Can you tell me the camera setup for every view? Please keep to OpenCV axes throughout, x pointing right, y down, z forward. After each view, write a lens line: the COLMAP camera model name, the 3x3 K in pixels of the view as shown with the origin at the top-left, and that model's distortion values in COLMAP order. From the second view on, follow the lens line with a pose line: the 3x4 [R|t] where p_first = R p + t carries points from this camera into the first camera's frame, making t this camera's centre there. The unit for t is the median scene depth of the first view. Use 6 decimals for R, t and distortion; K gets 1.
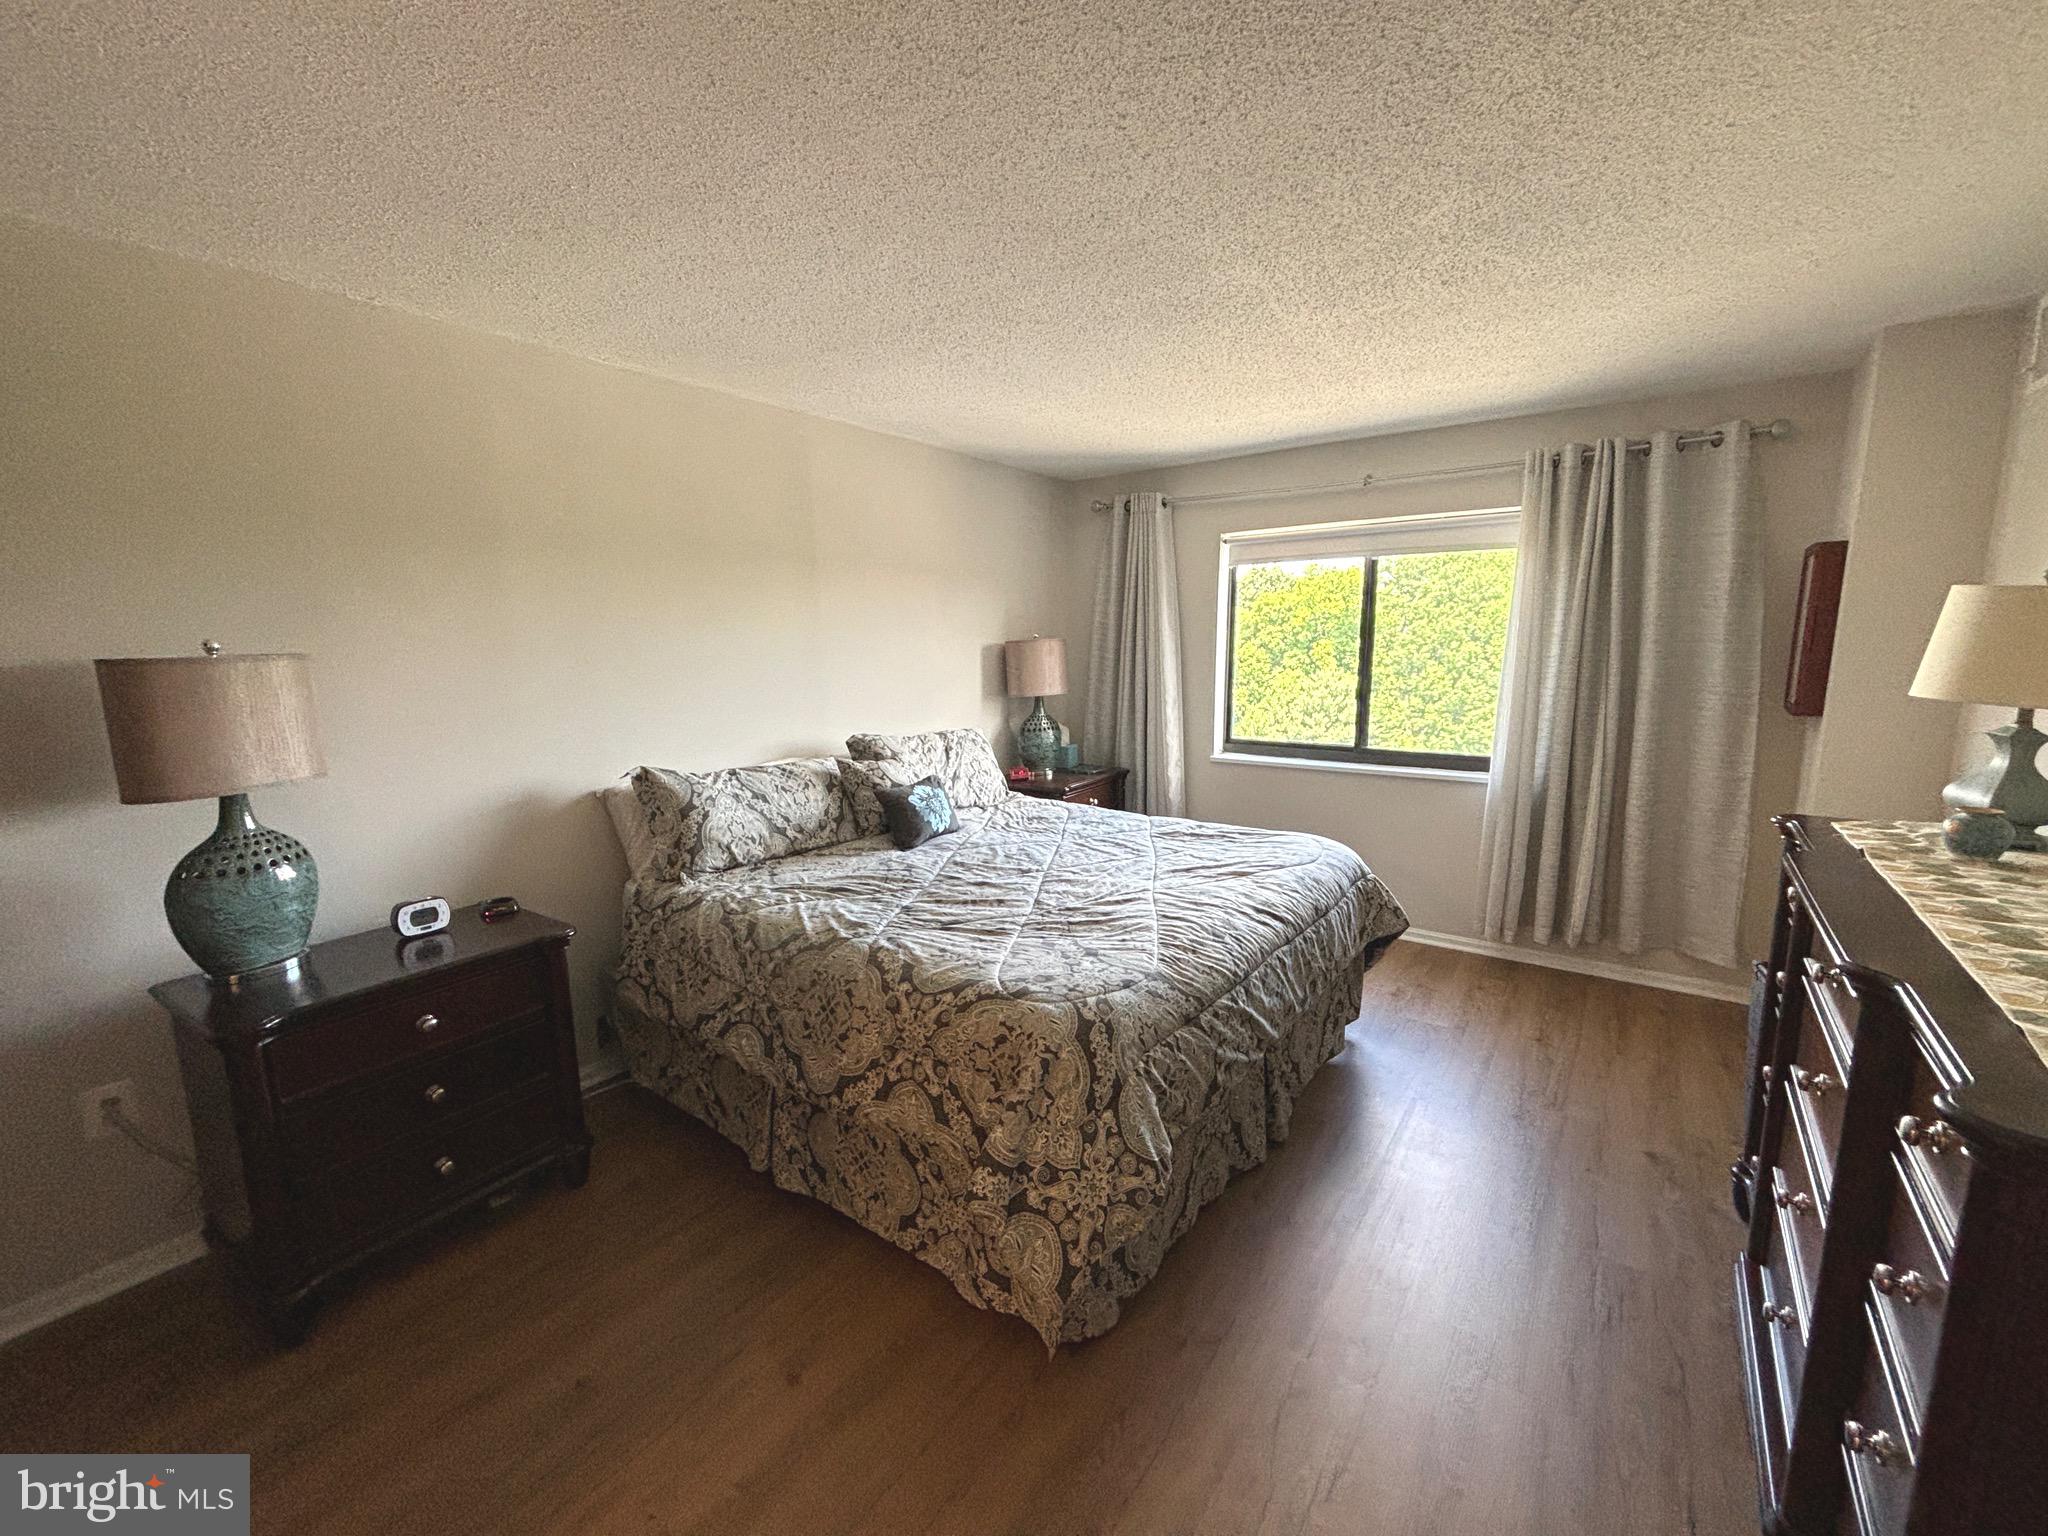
lens RADIAL K [[830.3, 0, 1024.0], [0, 830.3, 768.0], [0, 0, 1]] dist [0.010138, 0.000102]
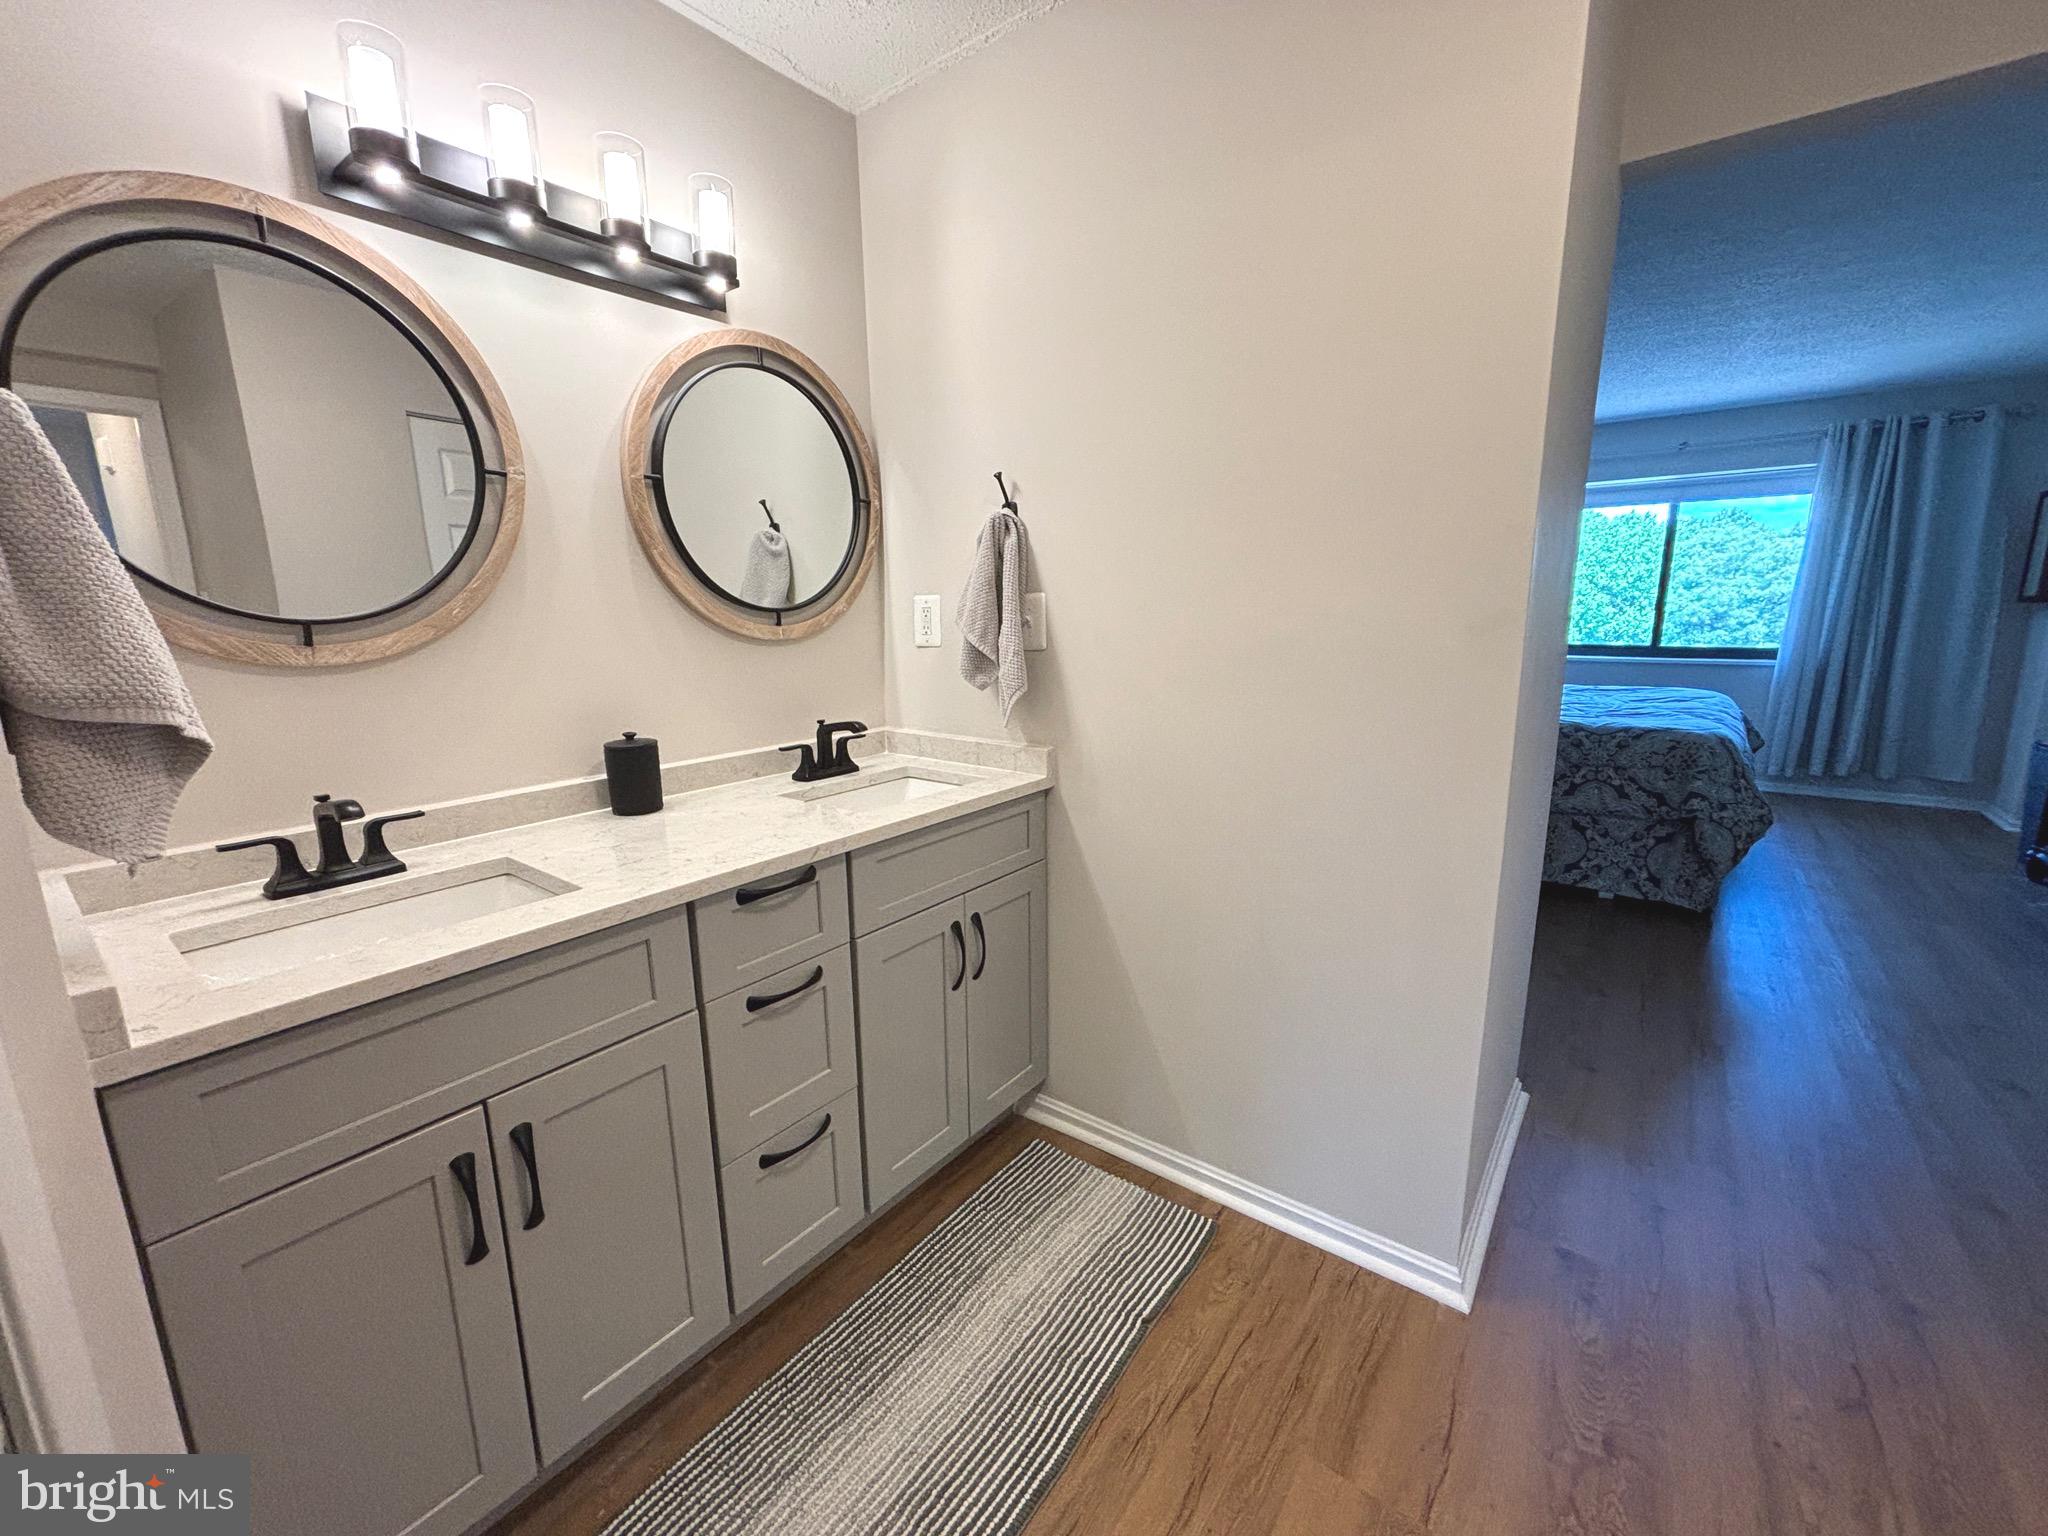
lens RADIAL K [[843.0, 0, 1024.0], [0, 843.0, 768.0], [0, 0, 1]] dist [0.009981, 0.000228]
pose [[0.999975, 0.000957, -0.007035, -0.790389], [-0.000711, 0.999387, 0.034998, 0.161930], [0.007064, -0.034992, 0.999363, -0.500188]]
